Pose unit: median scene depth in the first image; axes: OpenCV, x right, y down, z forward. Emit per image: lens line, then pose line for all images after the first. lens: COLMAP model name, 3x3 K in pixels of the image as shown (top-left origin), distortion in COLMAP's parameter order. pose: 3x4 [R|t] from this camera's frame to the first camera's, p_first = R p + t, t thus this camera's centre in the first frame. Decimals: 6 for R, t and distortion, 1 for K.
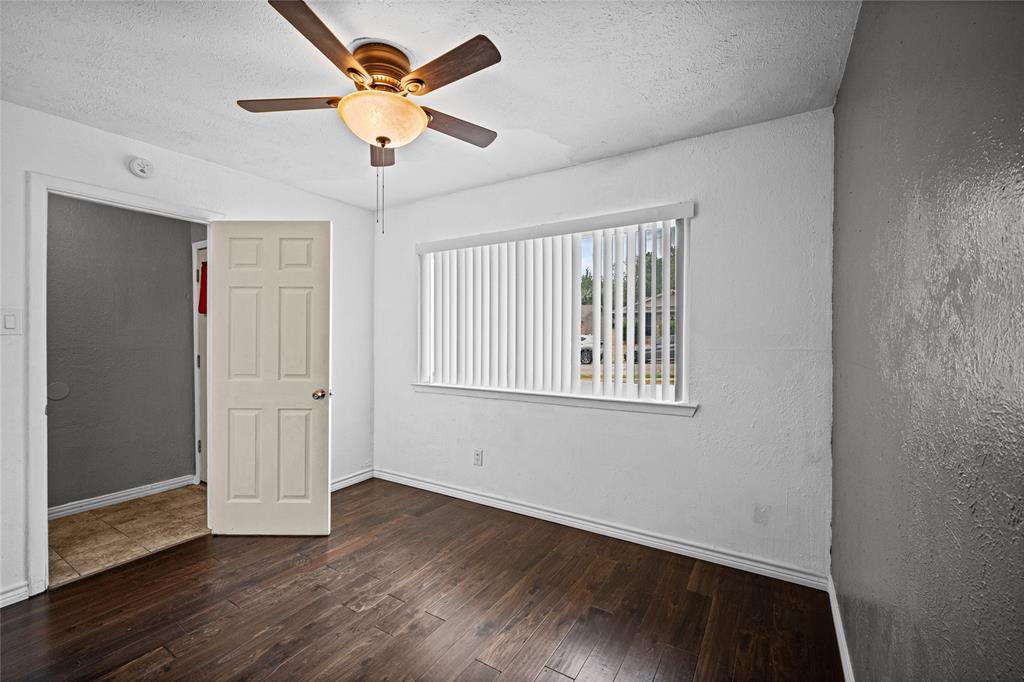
lens RADIAL K [[420.0, 0, 518.7], [0, 420.0, 352.7], [0, 0, 1]] dist [-0.001903, 0.000068]
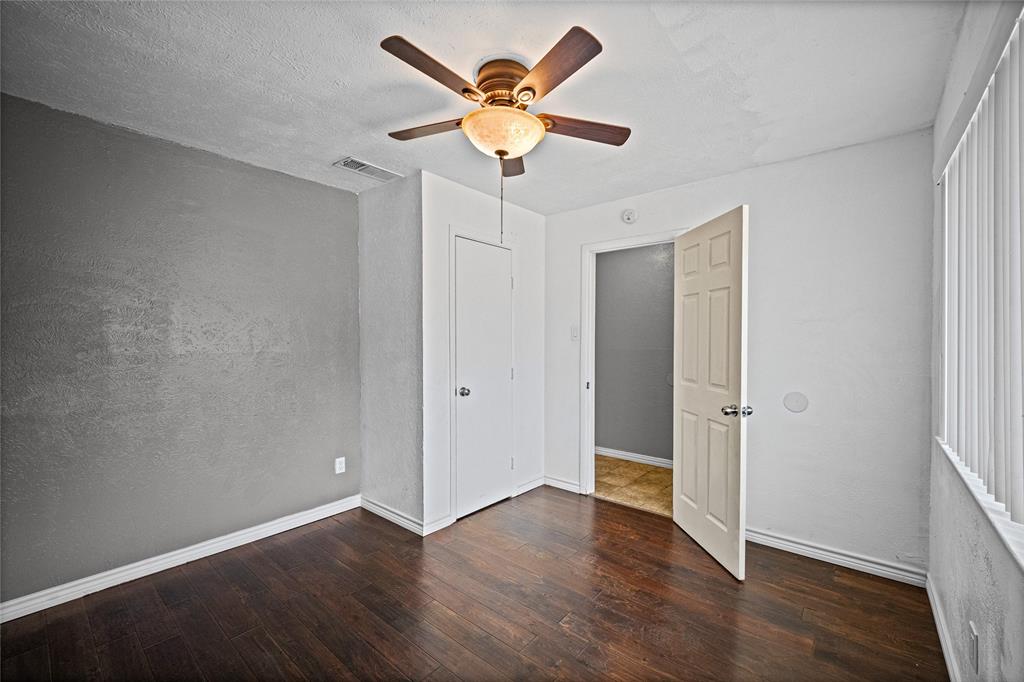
lens RADIAL K [[412.8, 0, 482.0], [0, 412.8, 338.1], [0, 0, 1]] dist [0.000253, 0.000016]
pose [[-0.200964, -0.004093, -0.979590, 0.467726], [-0.027752, 0.999614, 0.001517, -0.035417], [0.979205, 0.027491, -0.201000, 0.762729]]
